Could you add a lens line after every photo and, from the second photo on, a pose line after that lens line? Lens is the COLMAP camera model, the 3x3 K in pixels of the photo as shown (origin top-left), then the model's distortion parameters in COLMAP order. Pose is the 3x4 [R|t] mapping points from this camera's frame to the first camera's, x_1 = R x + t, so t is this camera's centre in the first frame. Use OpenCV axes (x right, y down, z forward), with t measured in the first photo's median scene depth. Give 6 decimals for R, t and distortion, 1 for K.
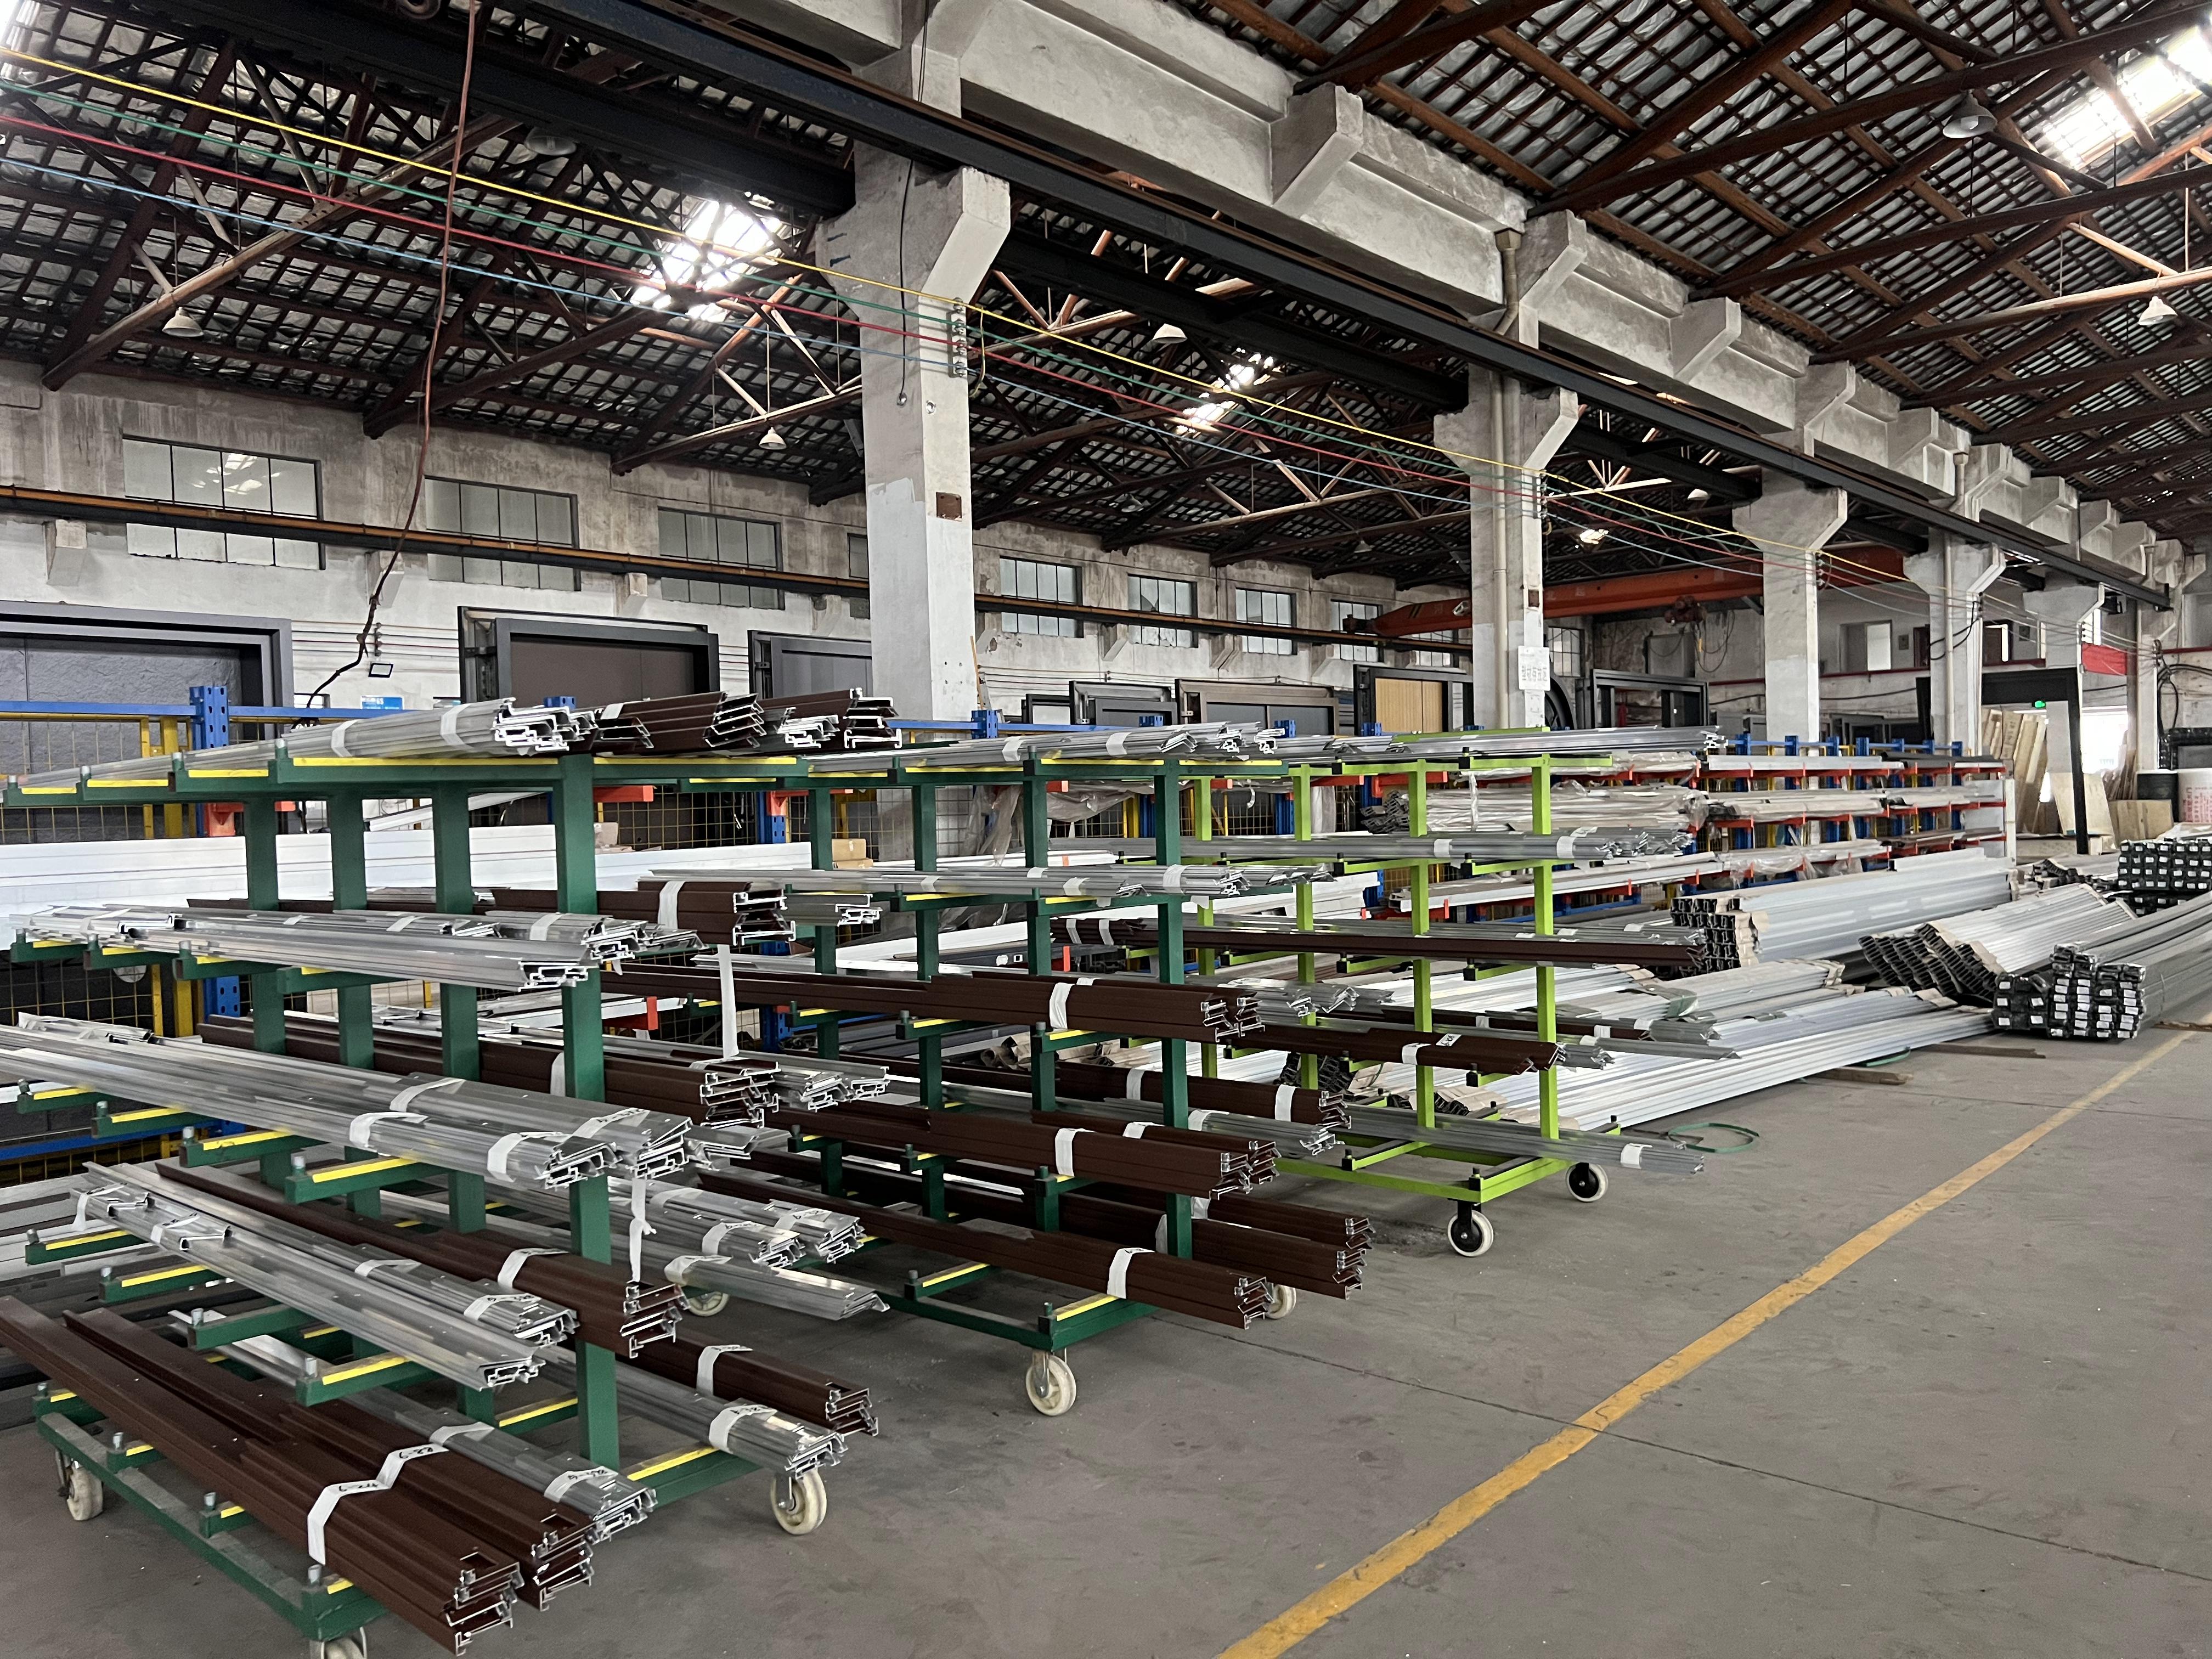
lens RADIAL K [[1650.4, 0, 1125.3], [0, 1650.4, 840.8], [0, 0, 1]] dist [0.015058, -0.014607]
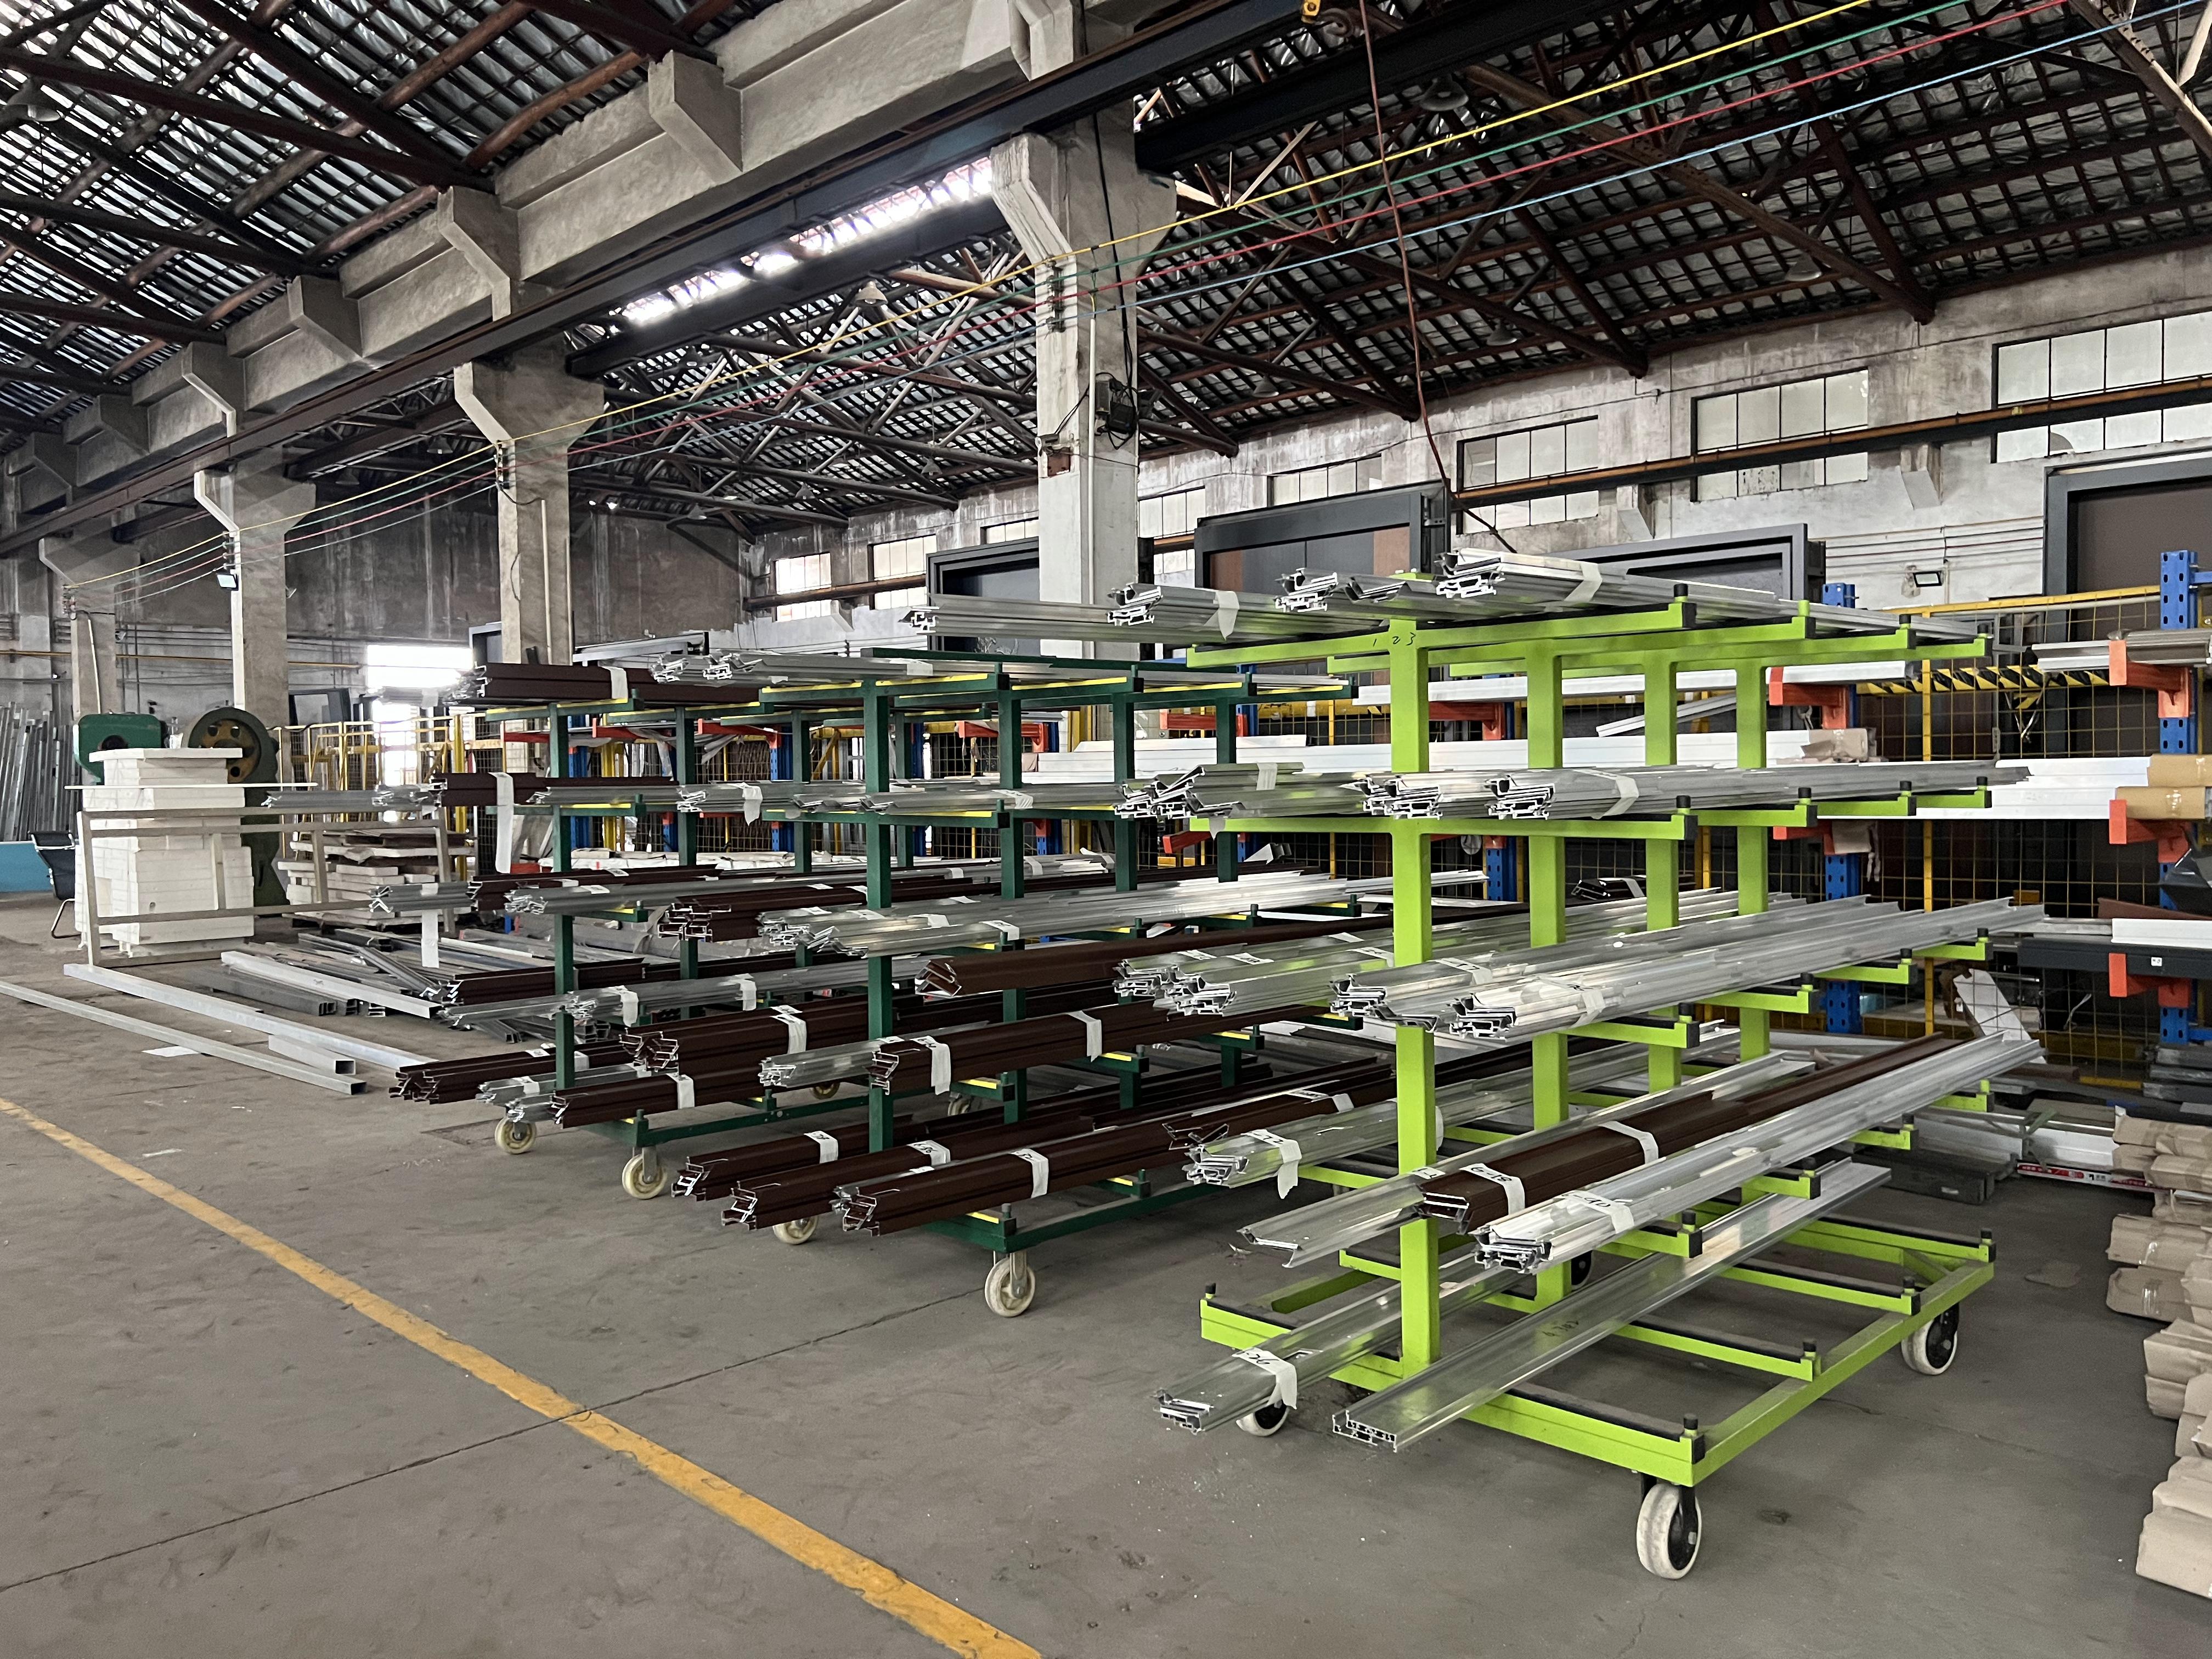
lens RADIAL K [[1650.4, 0, 1125.9], [0, 1650.4, 816.1], [0, 0, 1]] dist [0.015058, -0.014607]
pose [[-0.054491, 0.061873, -0.996595, 1.065283], [-0.006650, 0.998034, 0.062326, -0.038707], [0.998492, 0.010023, -0.053973, 1.235768]]
